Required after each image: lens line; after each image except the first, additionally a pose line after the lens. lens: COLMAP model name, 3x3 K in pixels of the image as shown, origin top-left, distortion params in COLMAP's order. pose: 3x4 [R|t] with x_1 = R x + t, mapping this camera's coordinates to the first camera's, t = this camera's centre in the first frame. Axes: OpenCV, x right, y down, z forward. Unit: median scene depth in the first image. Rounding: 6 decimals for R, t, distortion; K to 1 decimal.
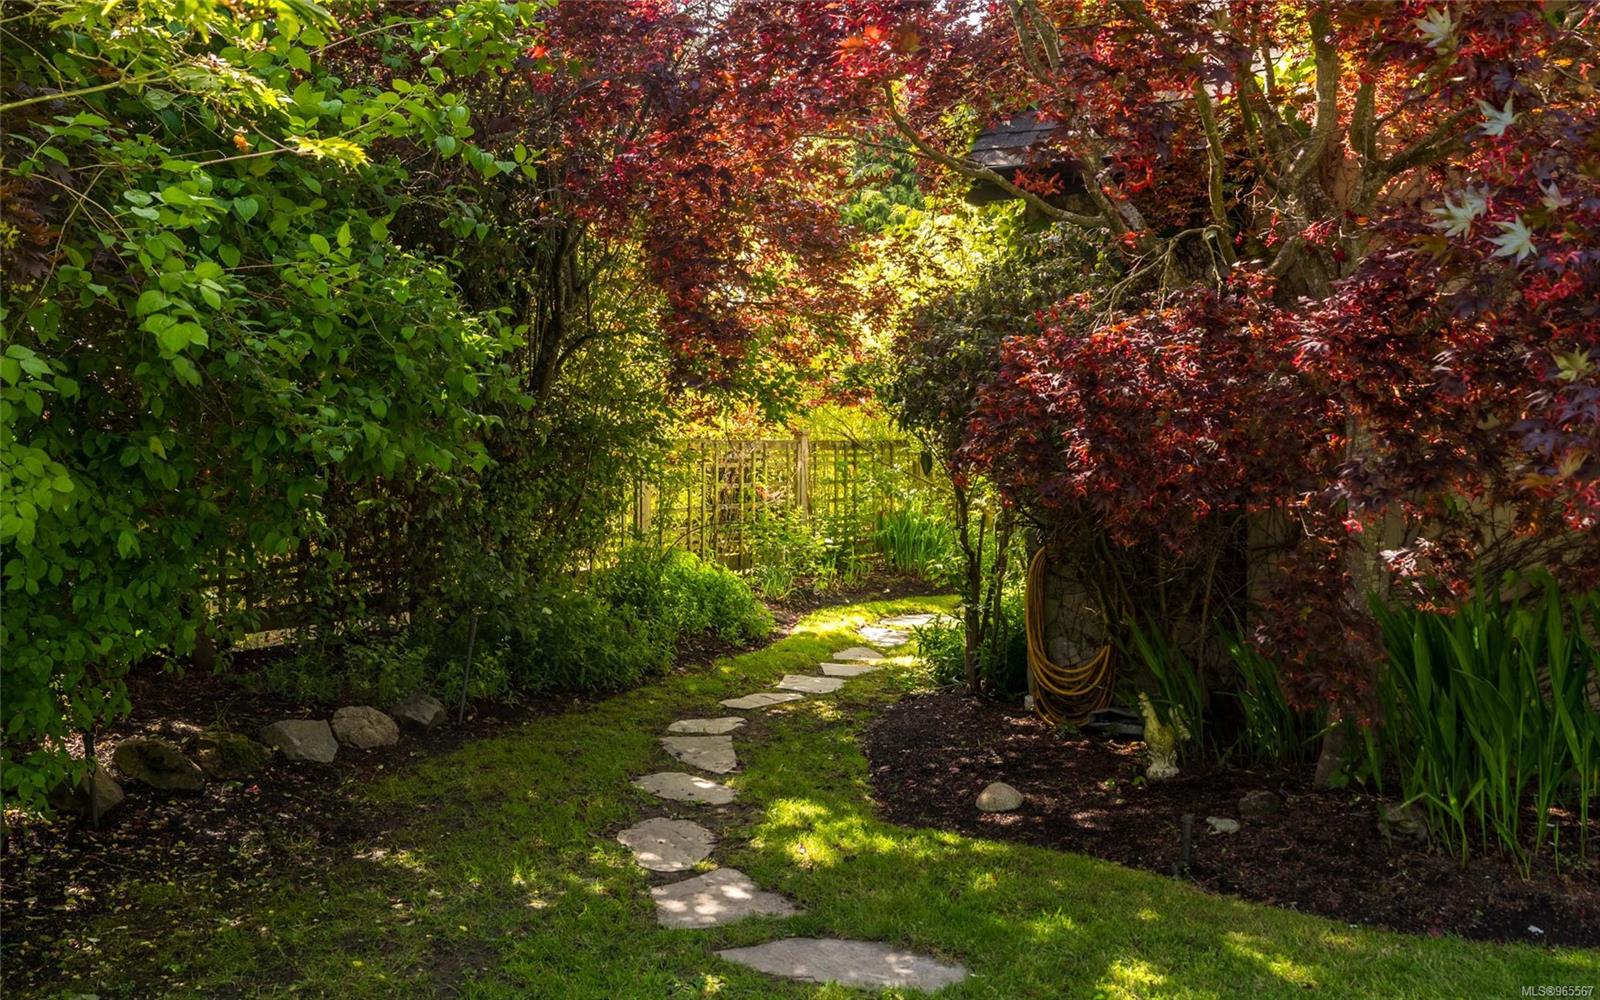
lens RADIAL K [[1613.1, 0, 802.1], [0, 1613.1, 469.2], [0, 0, 1]] dist [-0.004005, 0.004355]
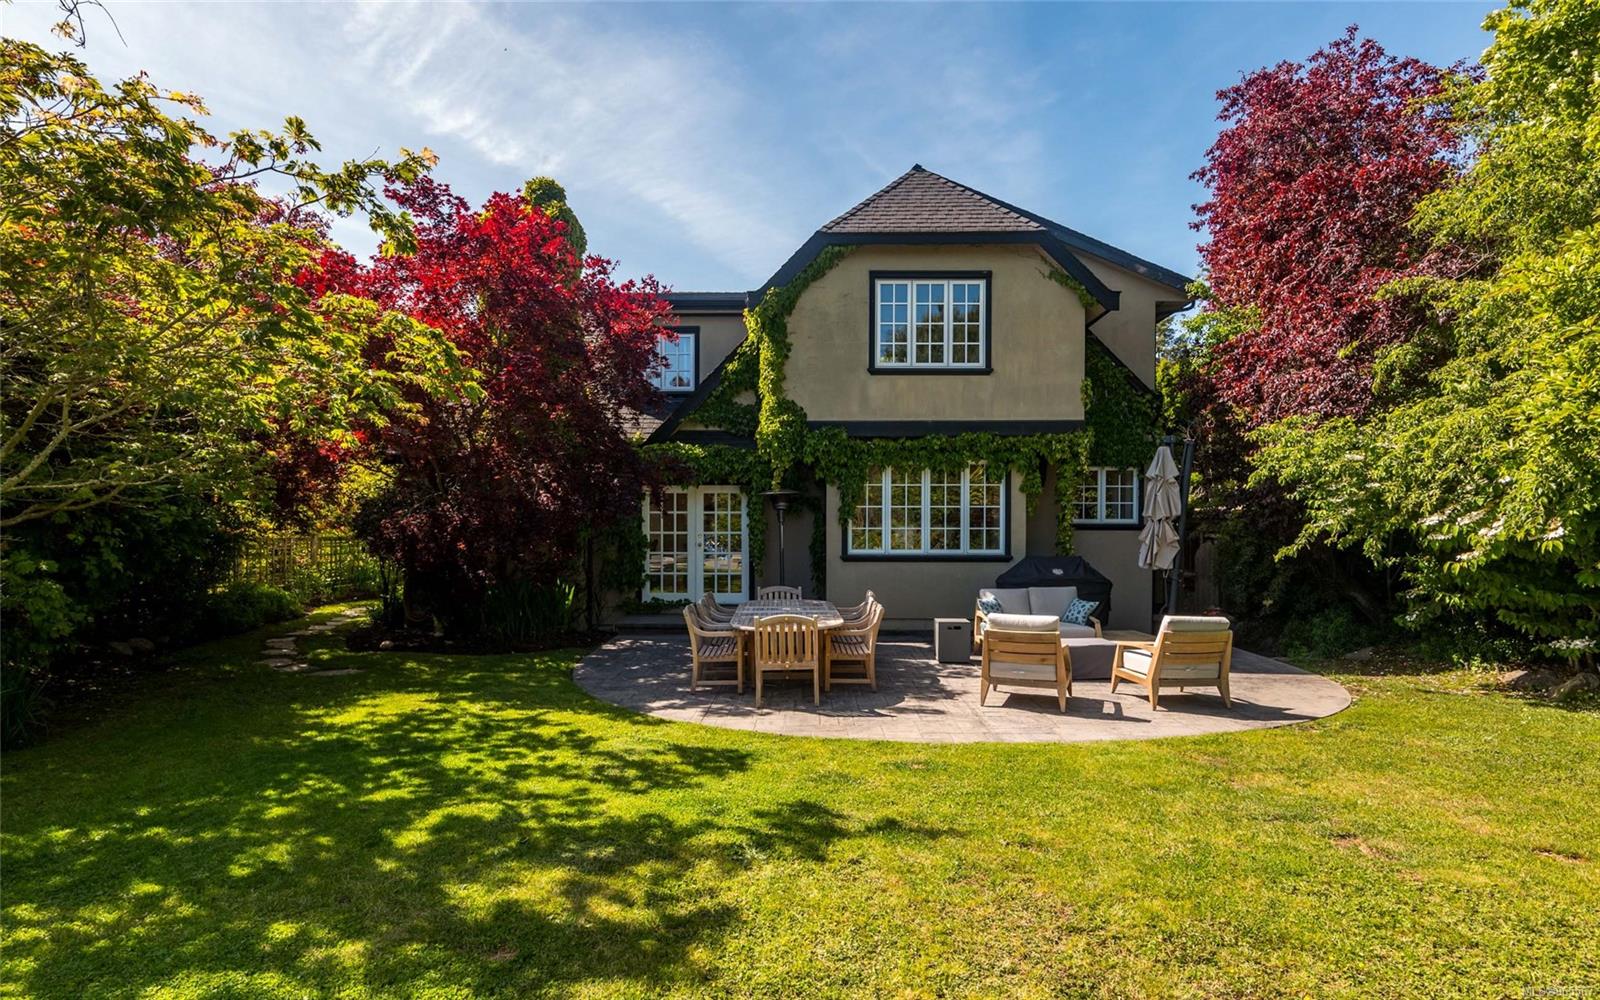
lens RADIAL K [[778.4, 0, 785.5], [0, 778.4, 532.2], [0, 0, 1]] dist [-0.016780, -0.000271]
pose [[0.850377, -0.000971, 0.526173, -0.015784], [0.009250, 0.999871, -0.013105, -0.005682], [-0.526092, 0.016012, 0.850277, -0.534923]]
